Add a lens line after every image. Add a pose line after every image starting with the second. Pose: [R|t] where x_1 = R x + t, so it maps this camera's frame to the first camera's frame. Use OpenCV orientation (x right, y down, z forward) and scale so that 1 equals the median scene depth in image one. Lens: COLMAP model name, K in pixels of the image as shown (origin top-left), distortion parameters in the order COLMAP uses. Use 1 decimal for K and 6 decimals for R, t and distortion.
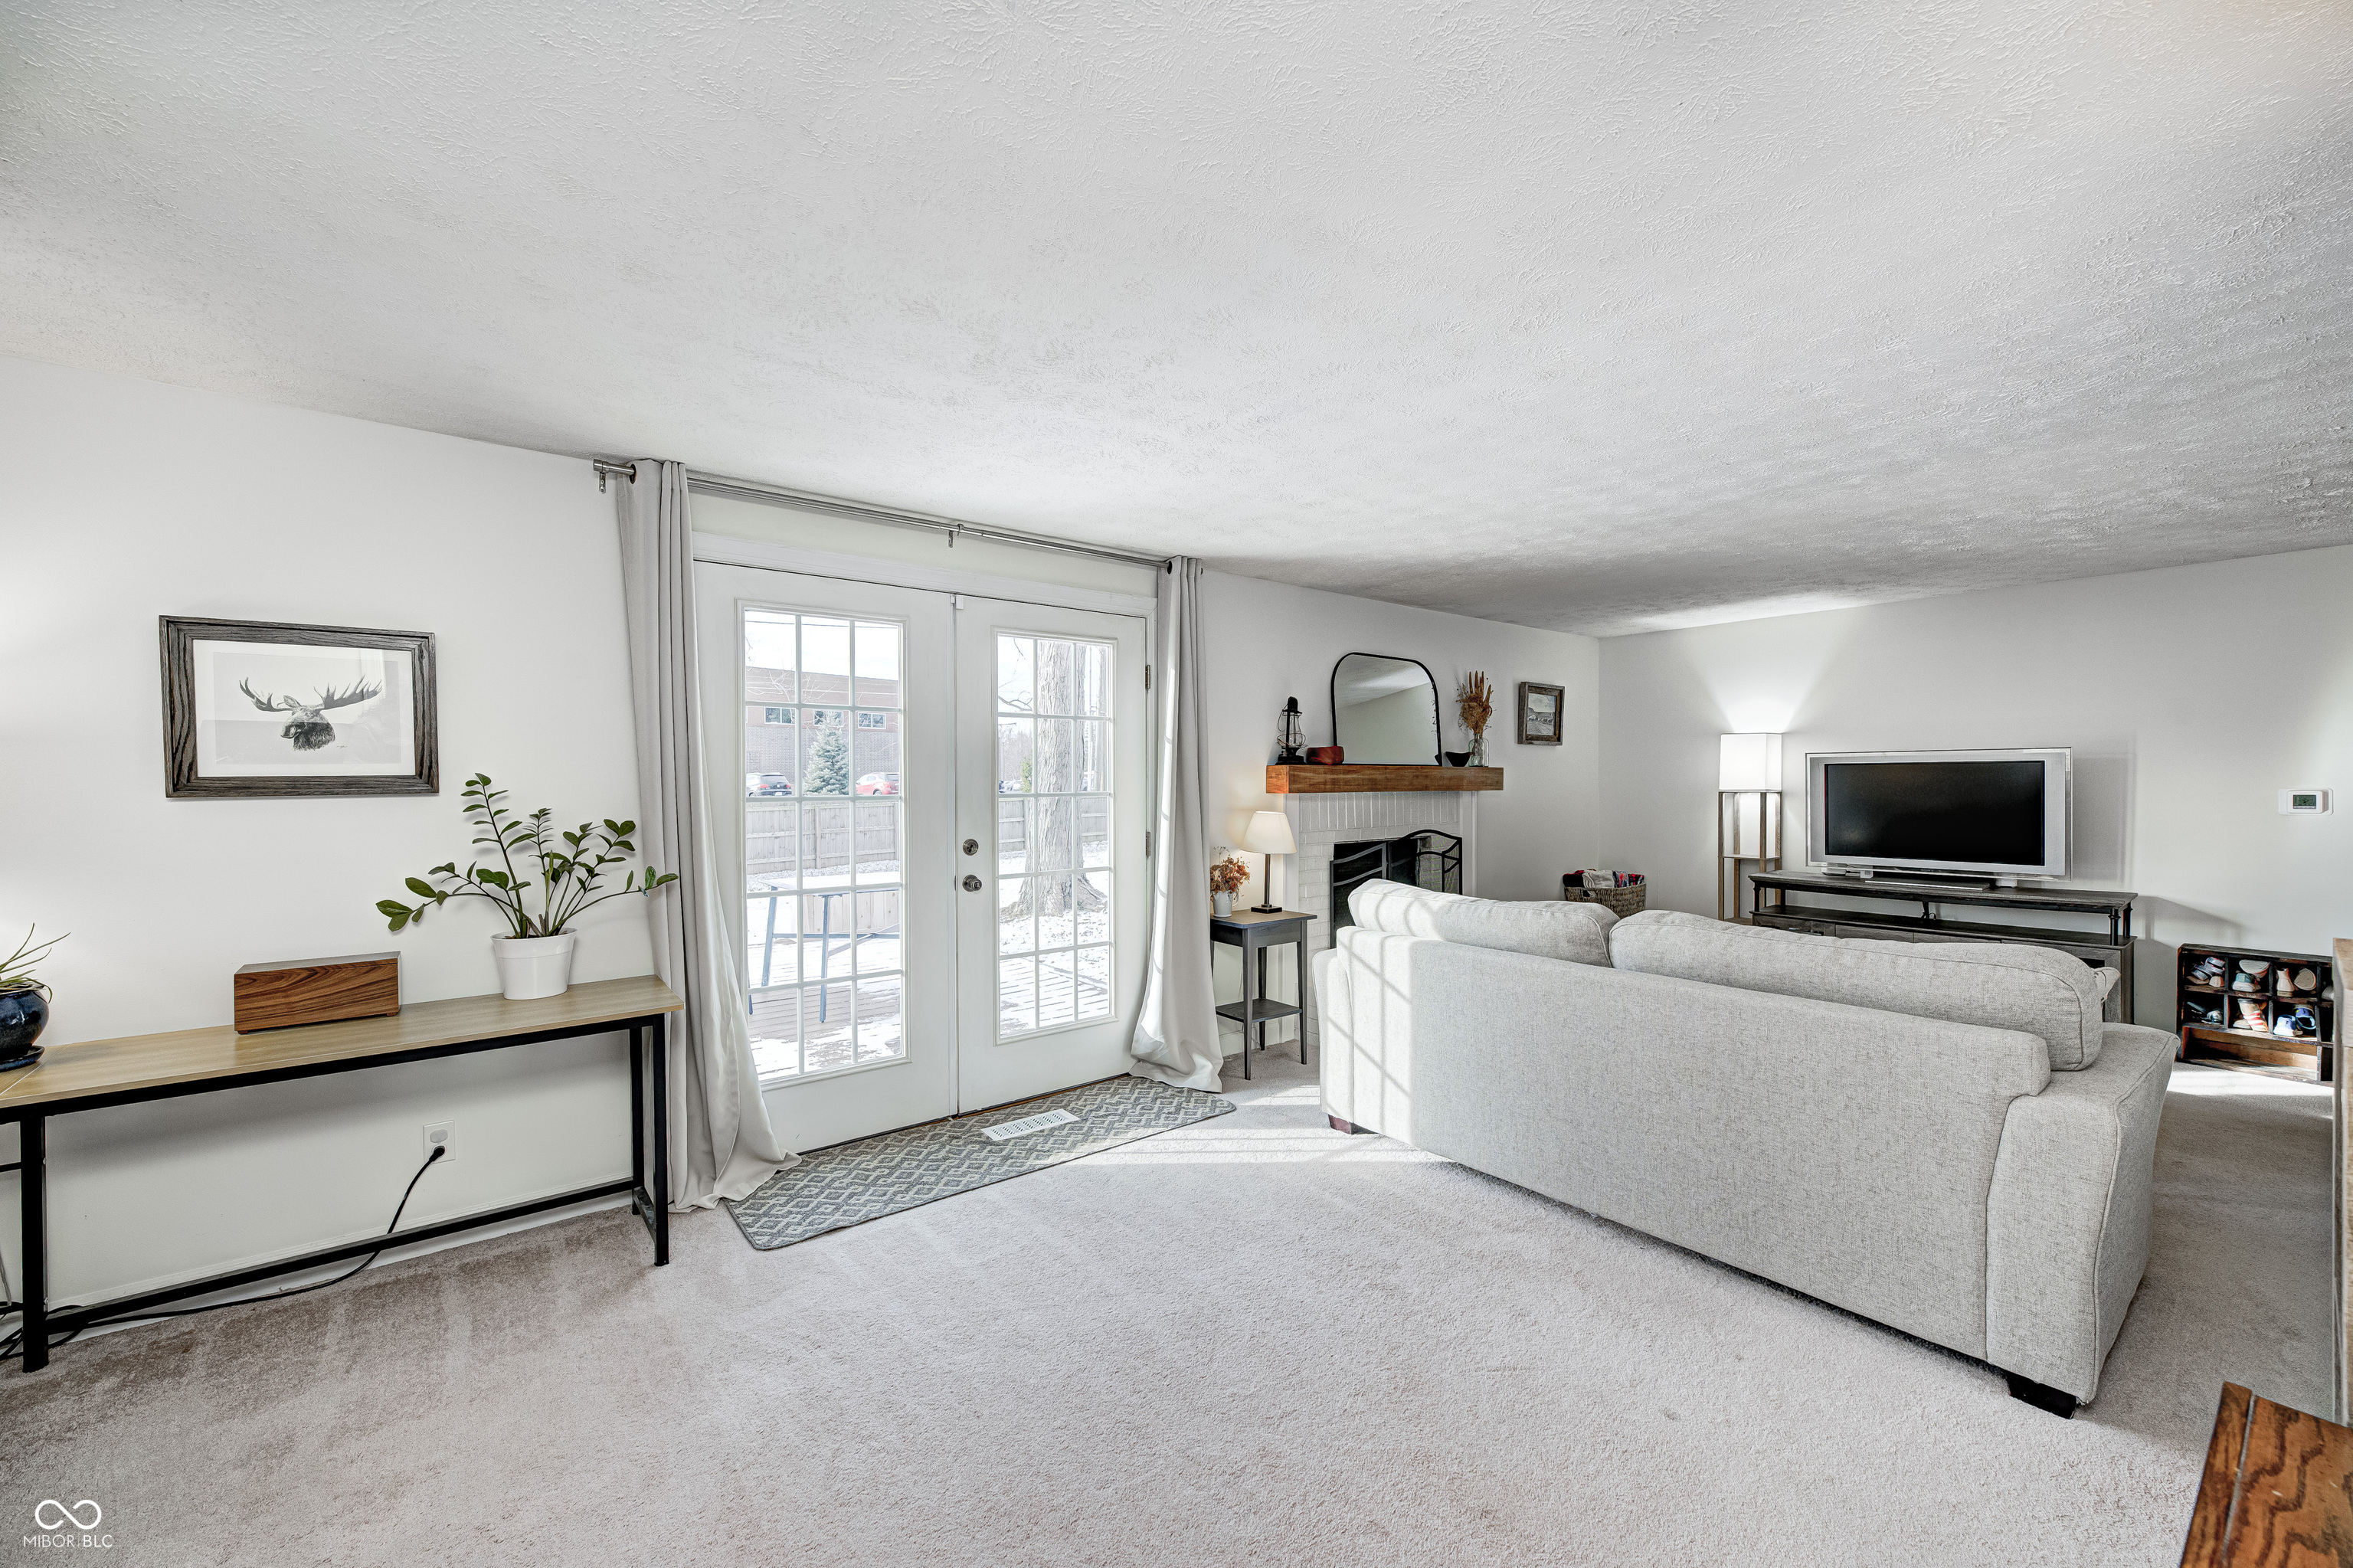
lens RADIAL K [[923.9, 0, 1180.0], [0, 923.9, 788.2], [0, 0, 1]] dist [0.004030, 0.000305]
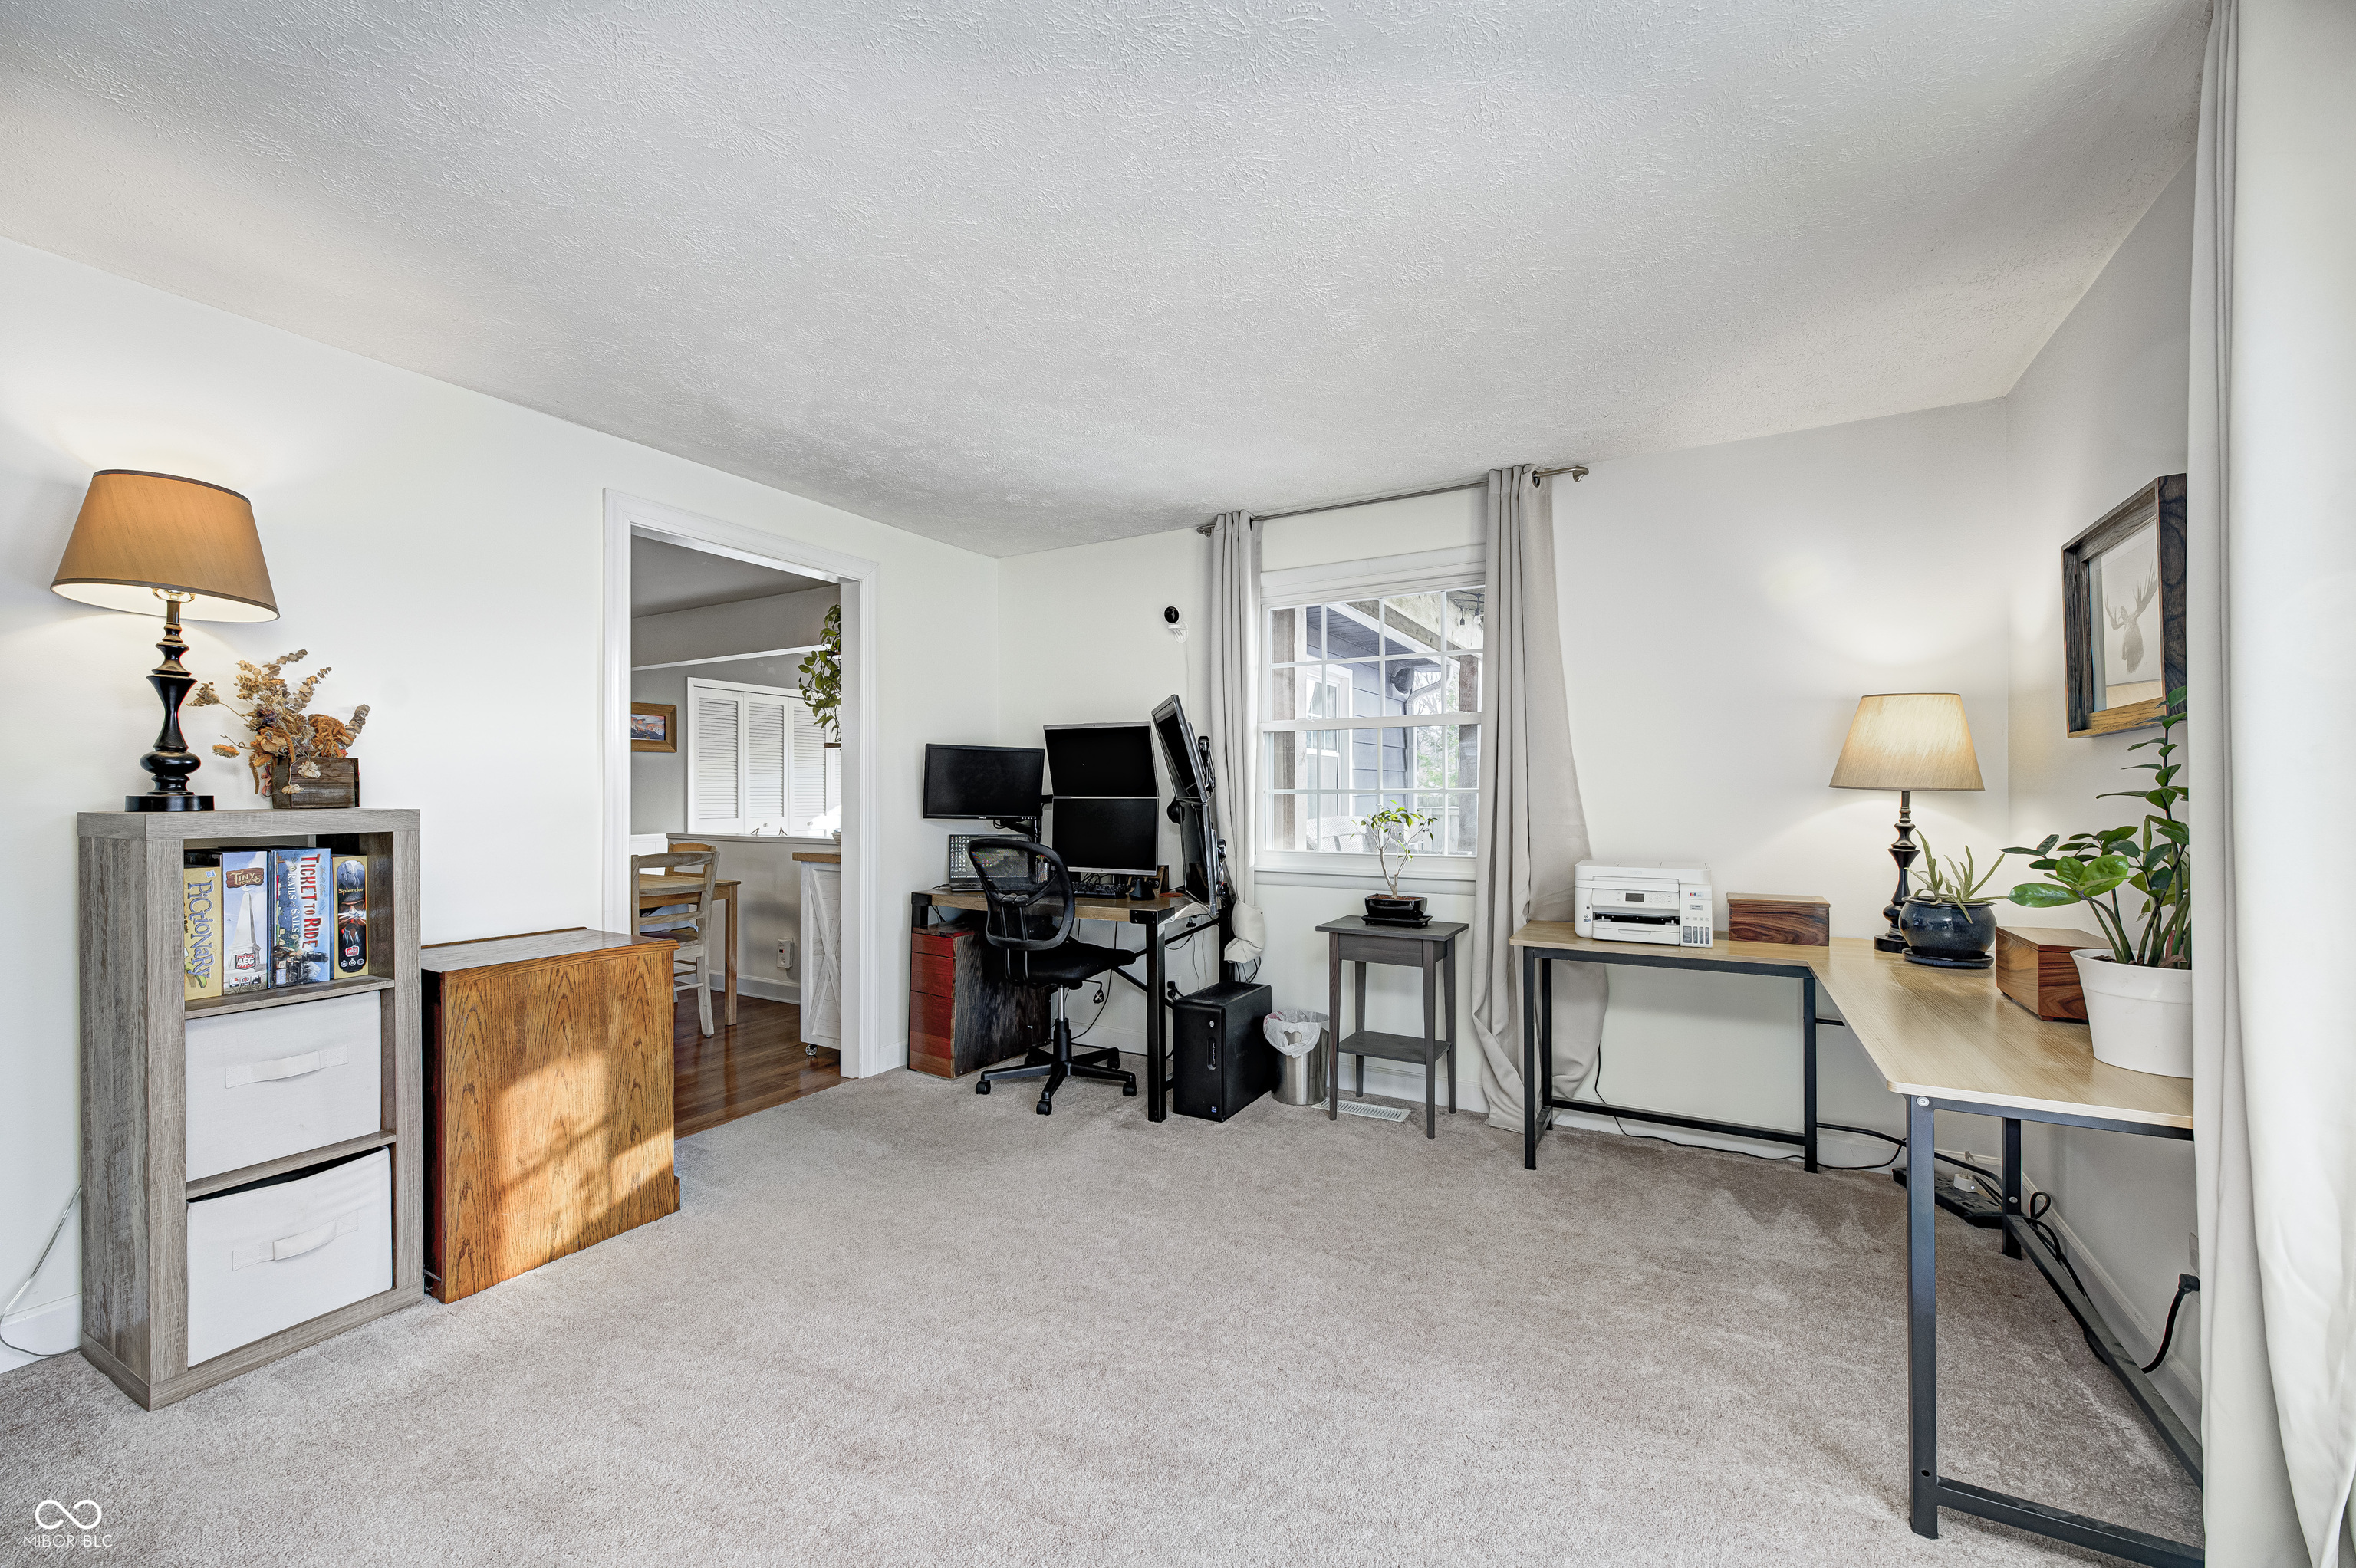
lens RADIAL K [[931.9, 0, 1180.3], [0, 931.9, 791.2], [0, 0, 1]] dist [0.006252, 0.000014]
pose [[-0.921960, 0.005857, -0.387240, 0.059179], [0.002652, 0.999958, 0.008811, 0.030907], [0.387275, 0.007097, -0.921937, 0.871834]]
